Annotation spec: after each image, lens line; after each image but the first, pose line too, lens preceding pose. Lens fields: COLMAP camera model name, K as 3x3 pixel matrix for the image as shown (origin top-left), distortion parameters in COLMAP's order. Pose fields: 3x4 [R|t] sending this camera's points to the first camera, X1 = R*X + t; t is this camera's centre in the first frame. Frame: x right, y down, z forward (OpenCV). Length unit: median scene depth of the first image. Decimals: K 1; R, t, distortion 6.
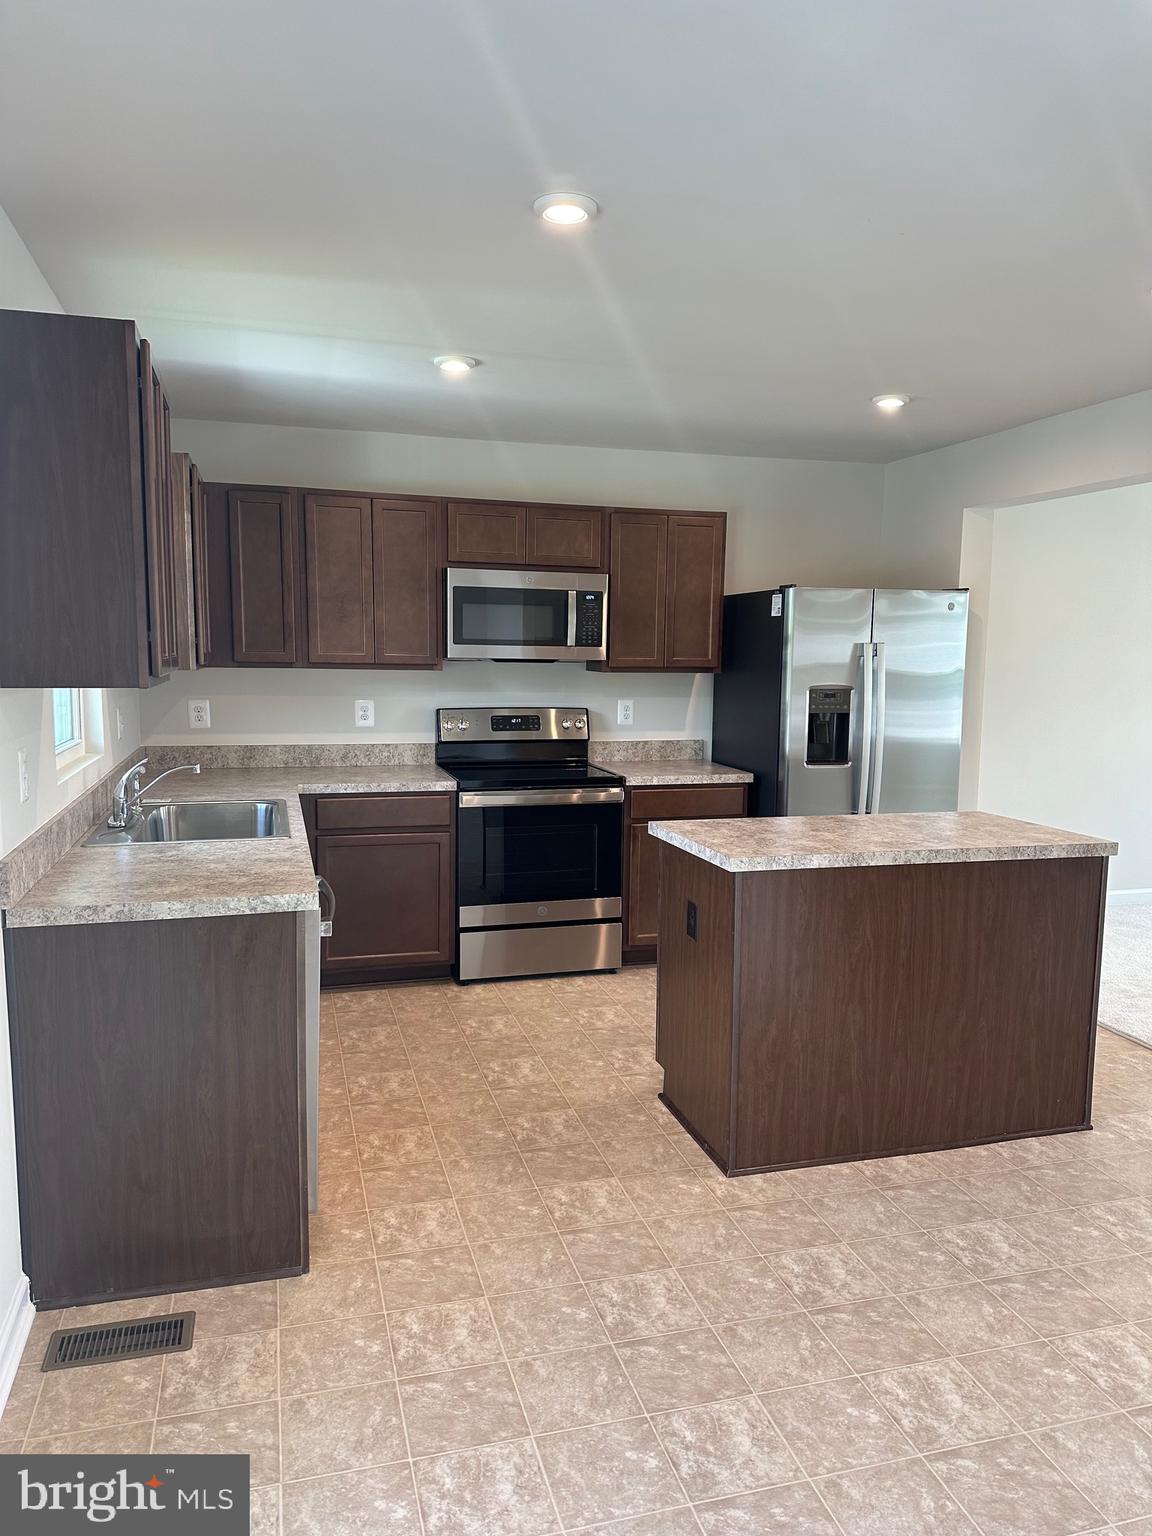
lens RADIAL K [[1072.5, 0, 585.7], [0, 1072.5, 770.0], [0, 0, 1]] dist [0.096575, -0.124035]
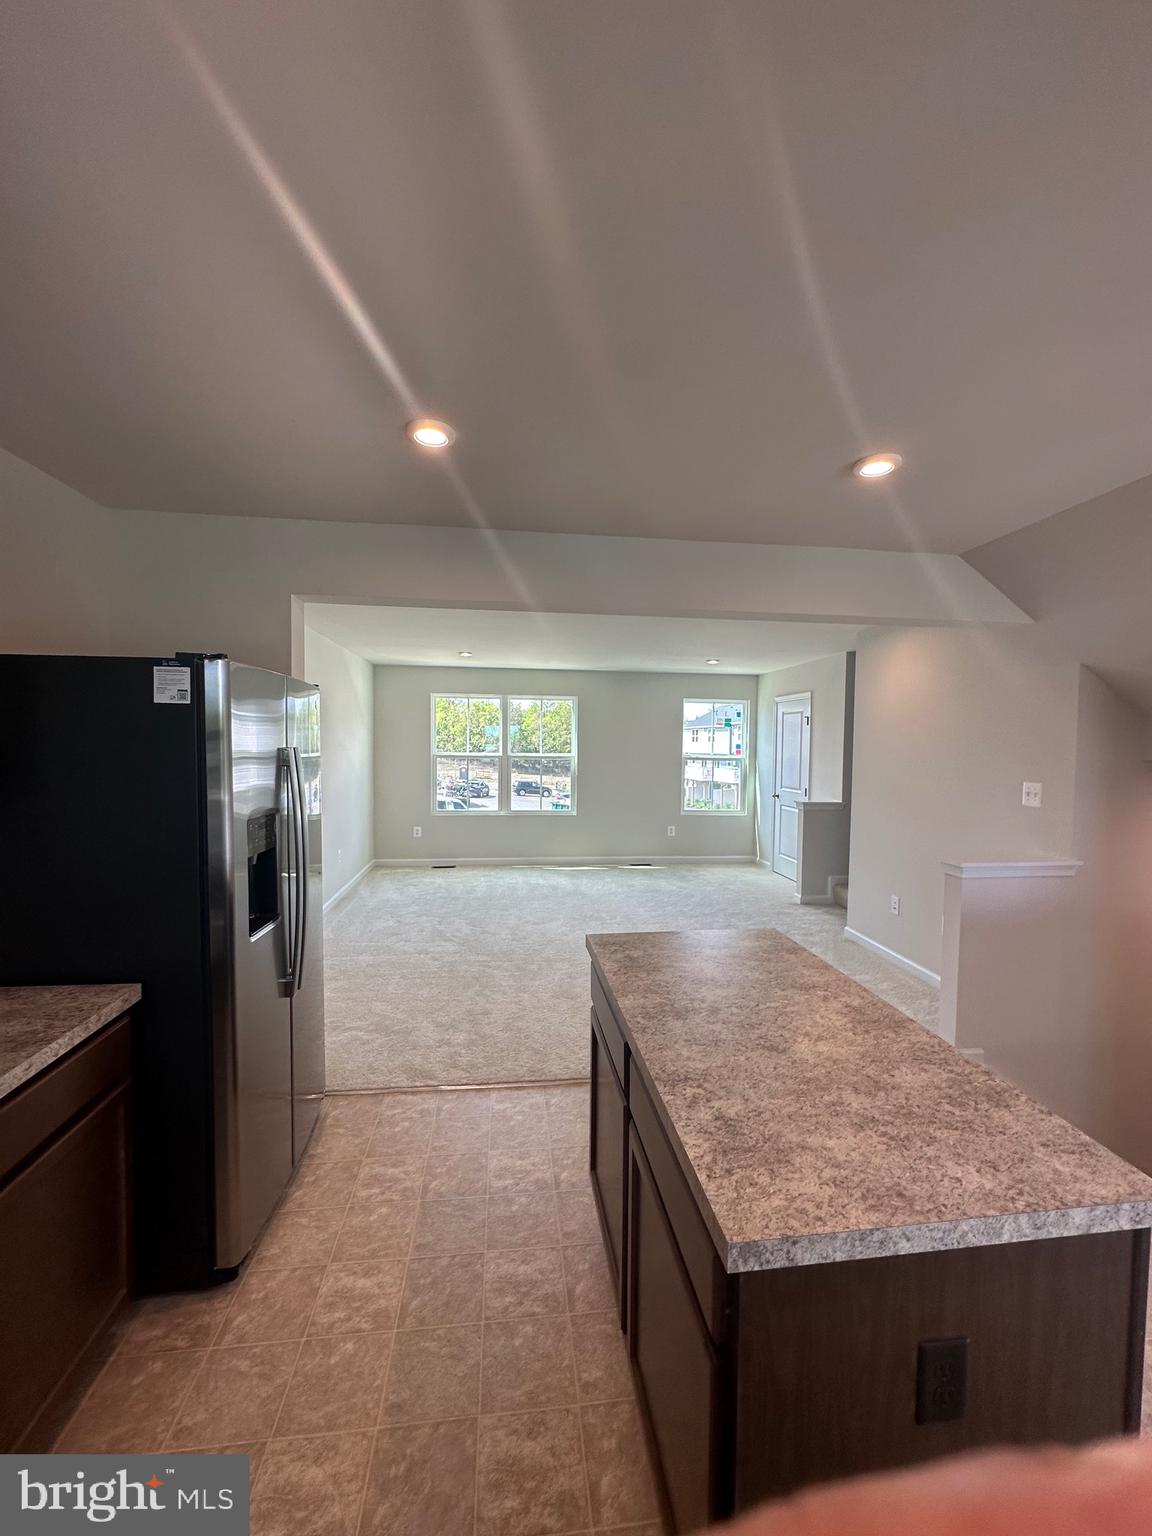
lens RADIAL K [[612.2, 0, 574.3], [0, 612.2, 768.4], [0, 0, 1]] dist [-0.002538, 0.000640]
pose [[0.167207, -0.052282, 0.984535, -0.120160], [0.103539, 0.994002, 0.035200, -0.102432], [-0.980470, 0.096052, 0.171617, 0.774338]]
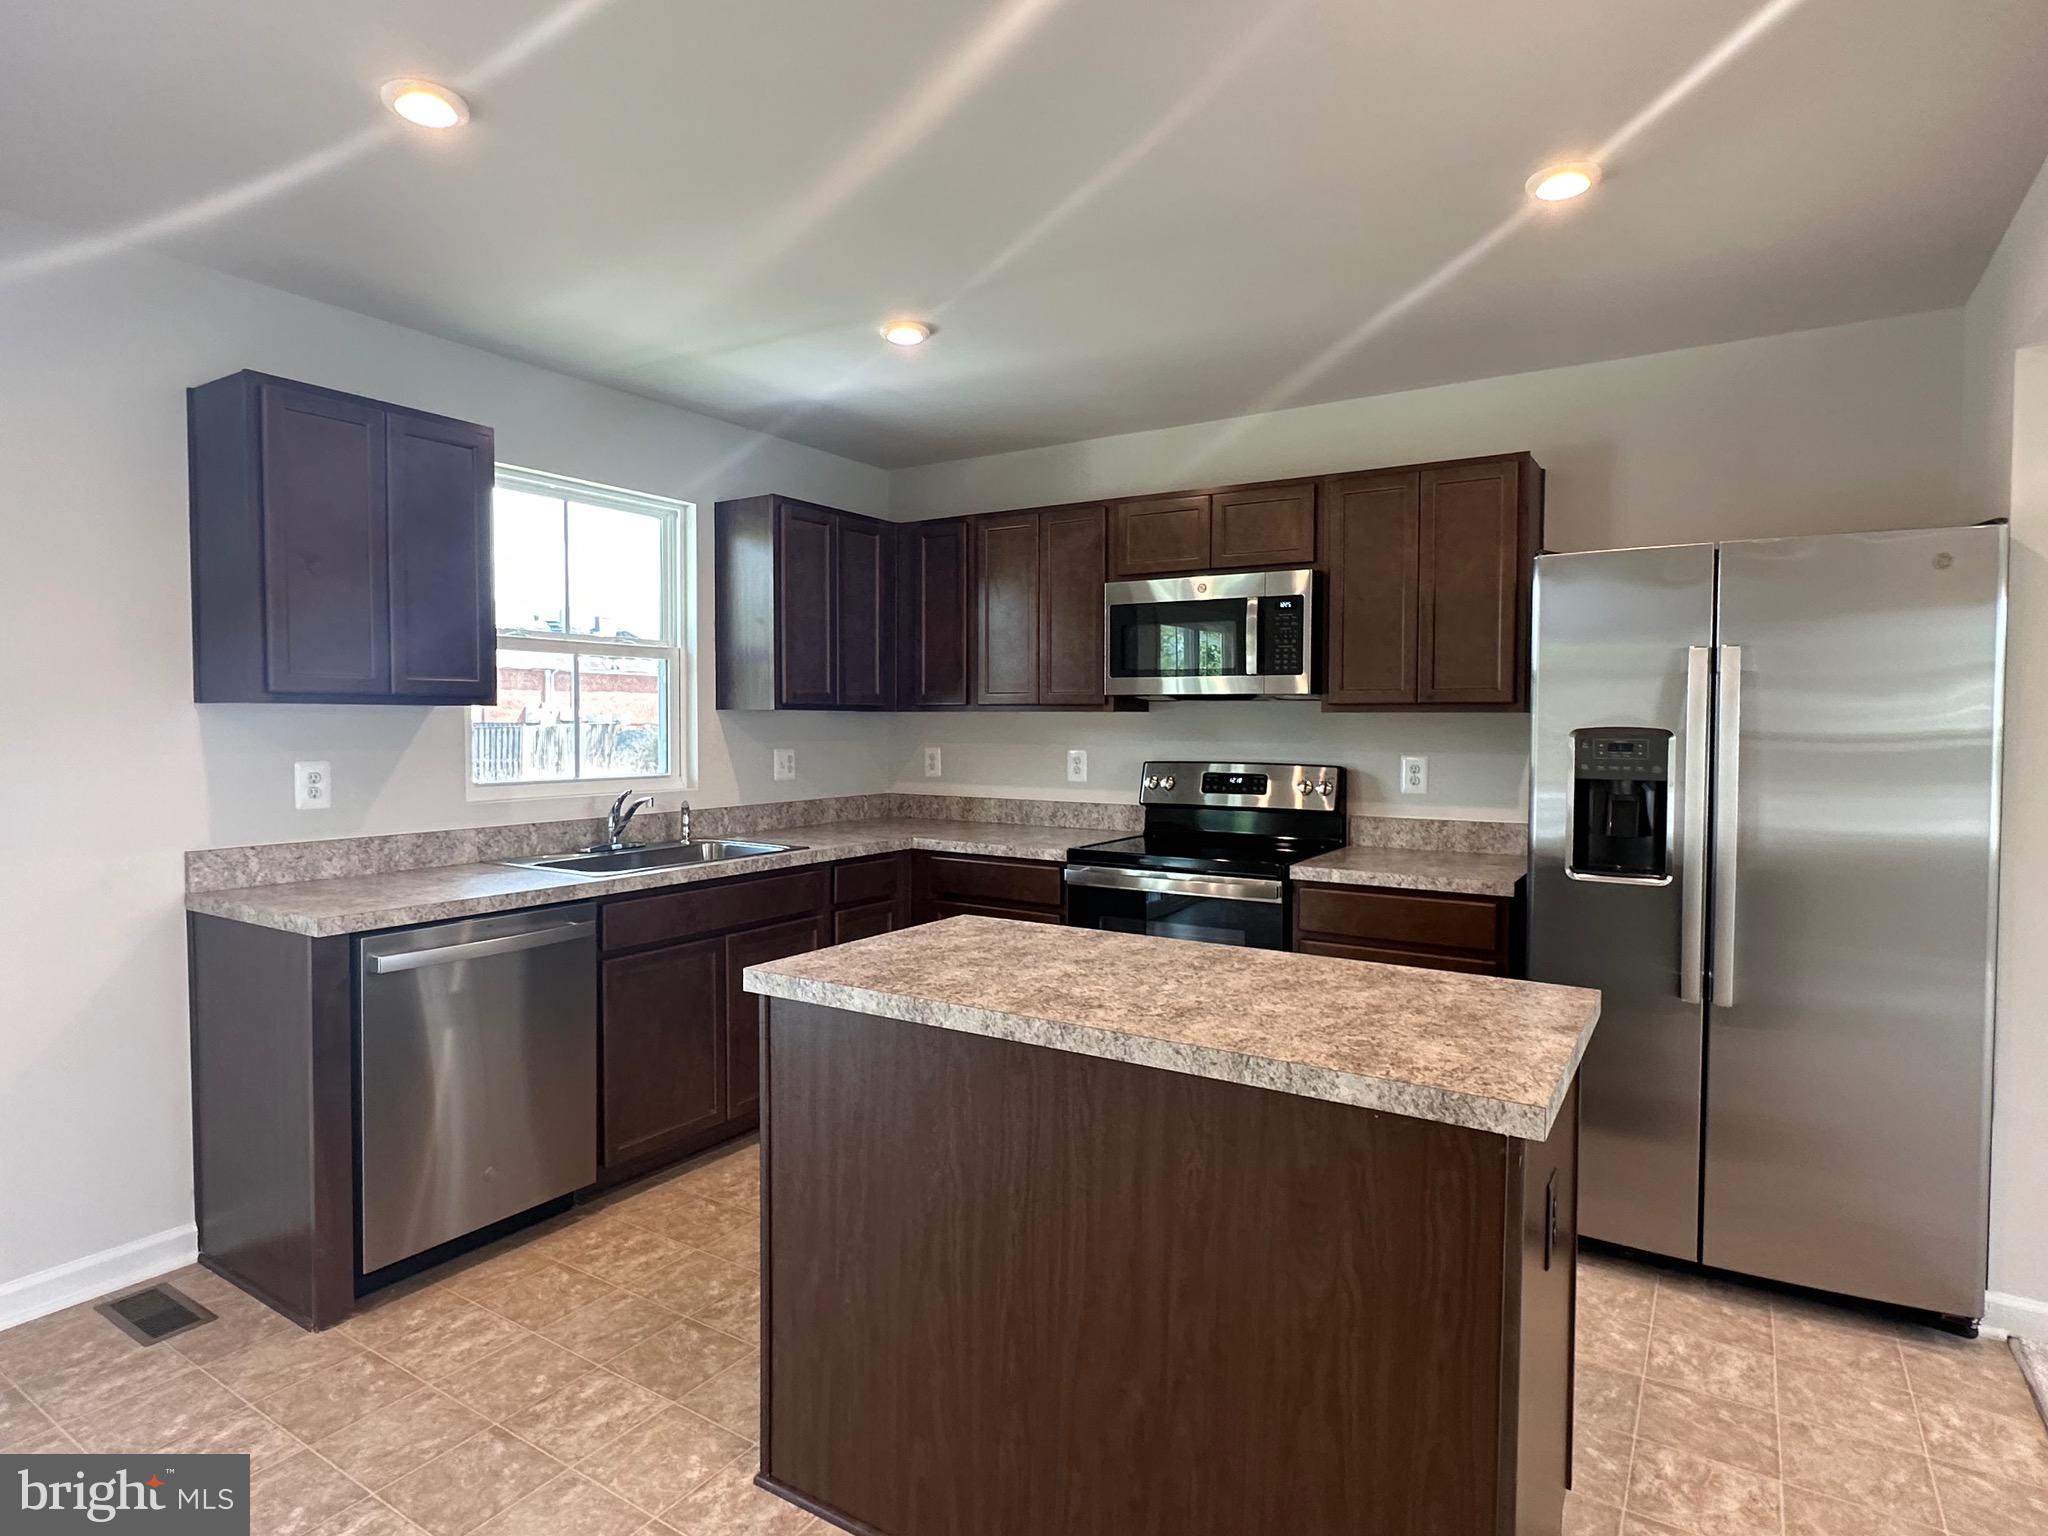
lens RADIAL K [[1116.8, 0, 1028.9], [0, 1116.8, 759.1], [0, 0, 1]] dist [-0.003702, 0.003004]
pose [[0.659397, 0.015634, -0.751632, 0.470256], [-0.079237, 0.995660, -0.048804, -0.013342], [0.747607, 0.091739, 0.657774, 0.436253]]
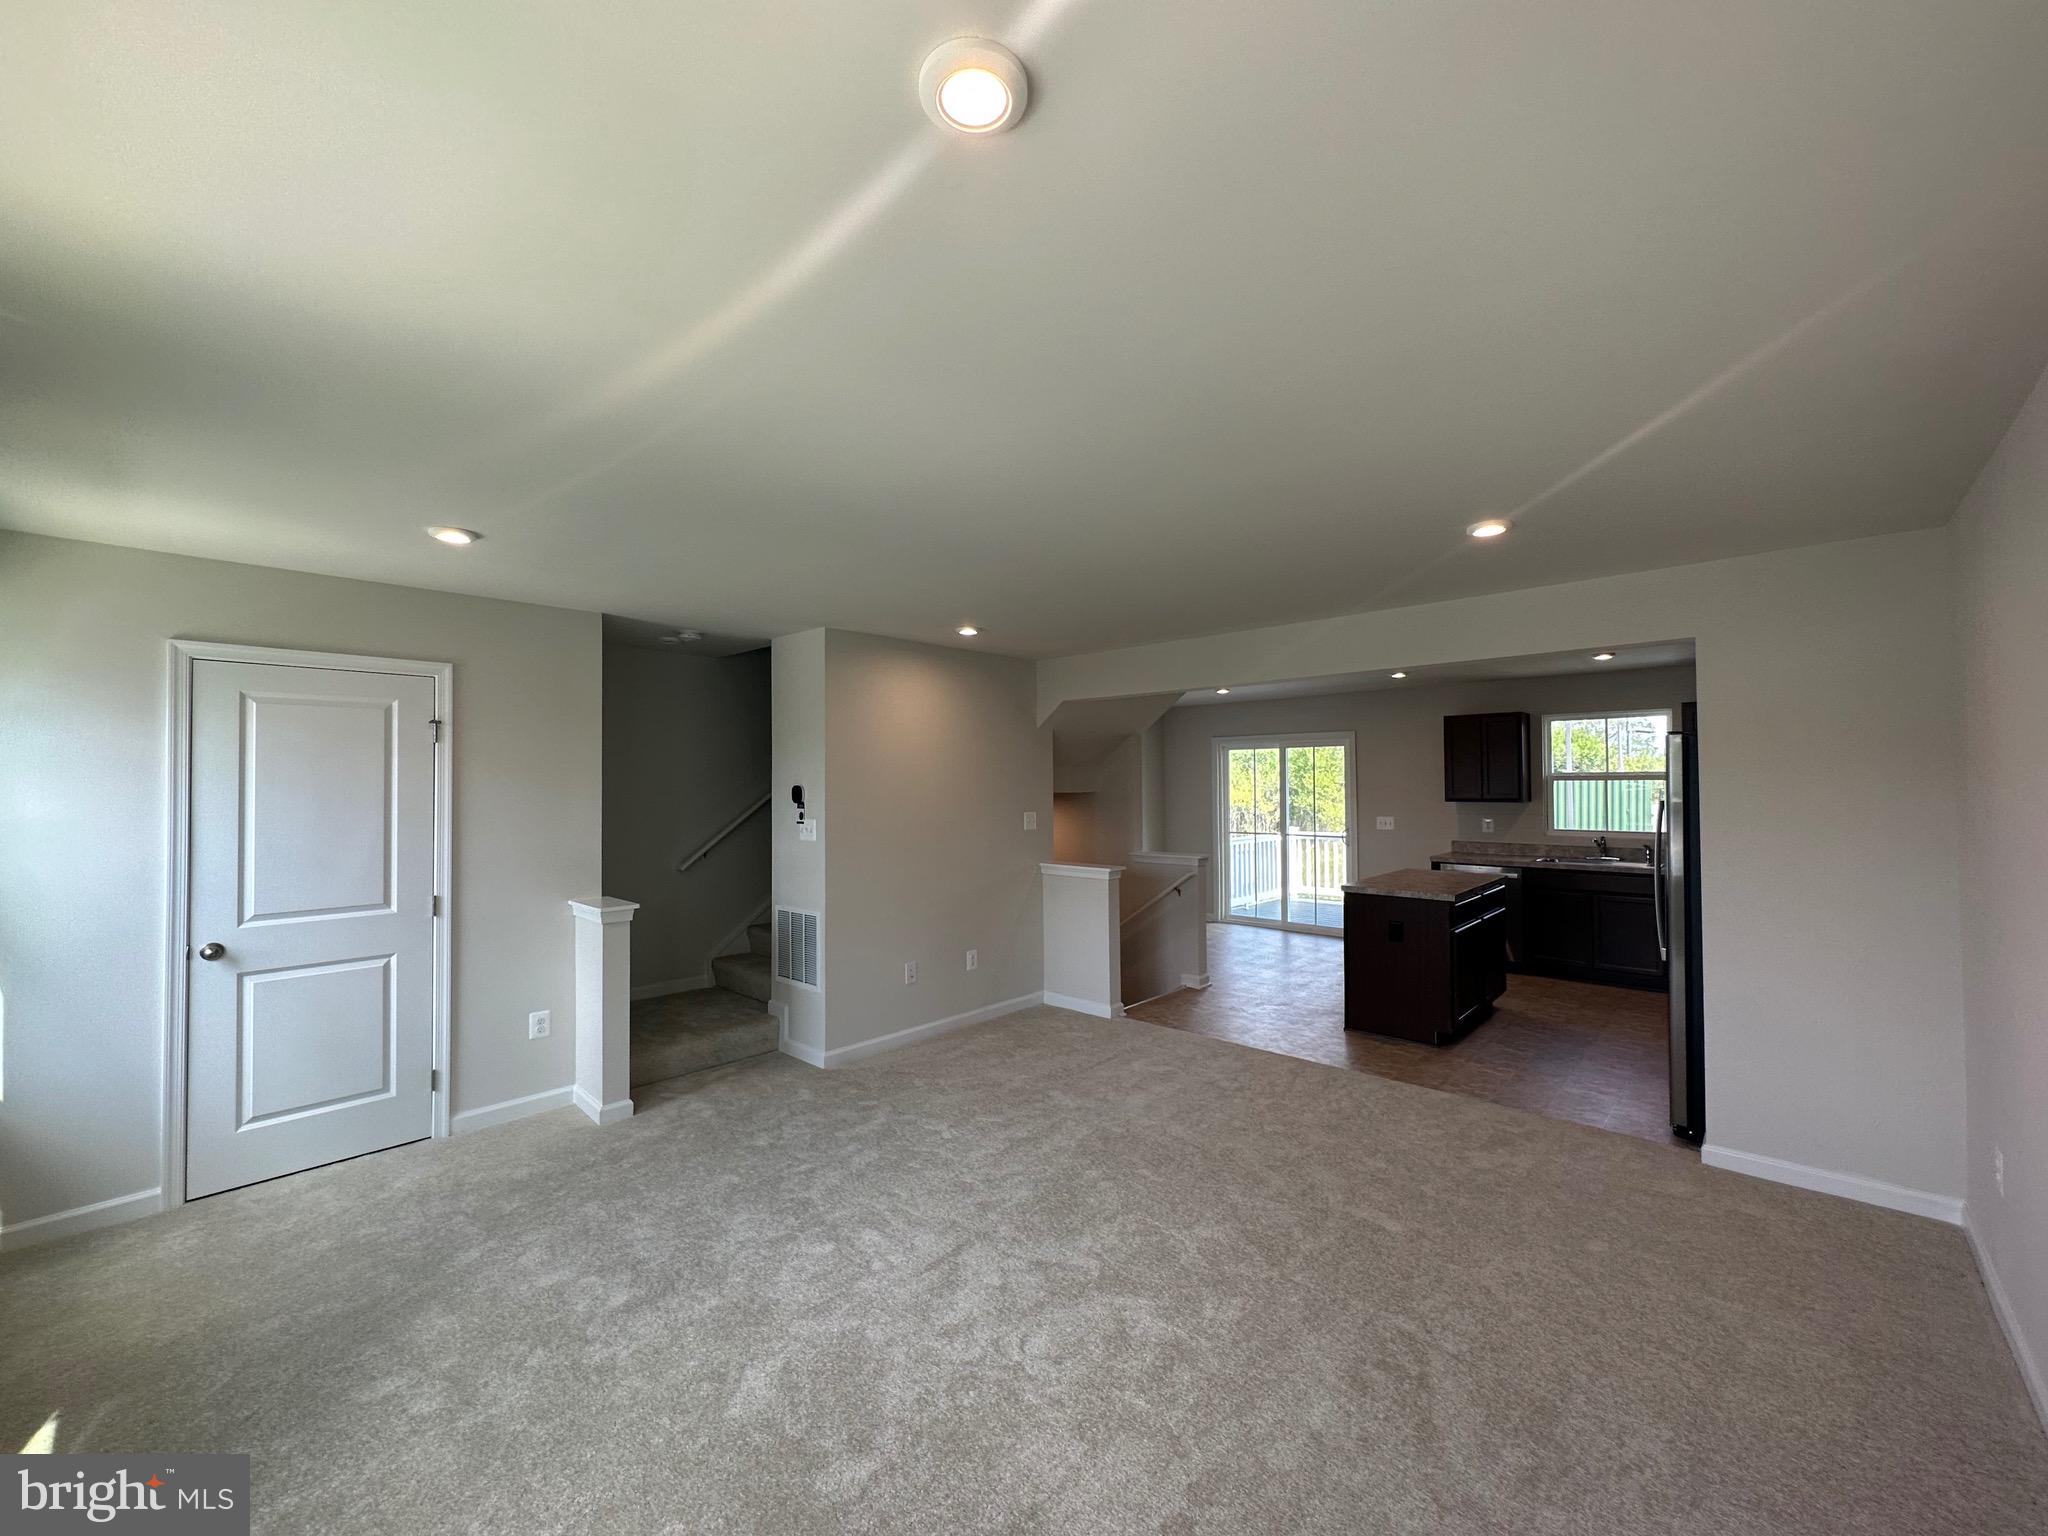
lens RADIAL K [[816.2, 0, 1024.2], [0, 816.2, 766.2], [0, 0, 1]] dist [-0.002538, 0.000640]
pose [[-0.859921, -0.018513, -0.510092, 1.288693], [-0.062195, 0.995696, 0.068713, -0.163155], [0.506624, 0.090813, -0.857371, 1.436788]]
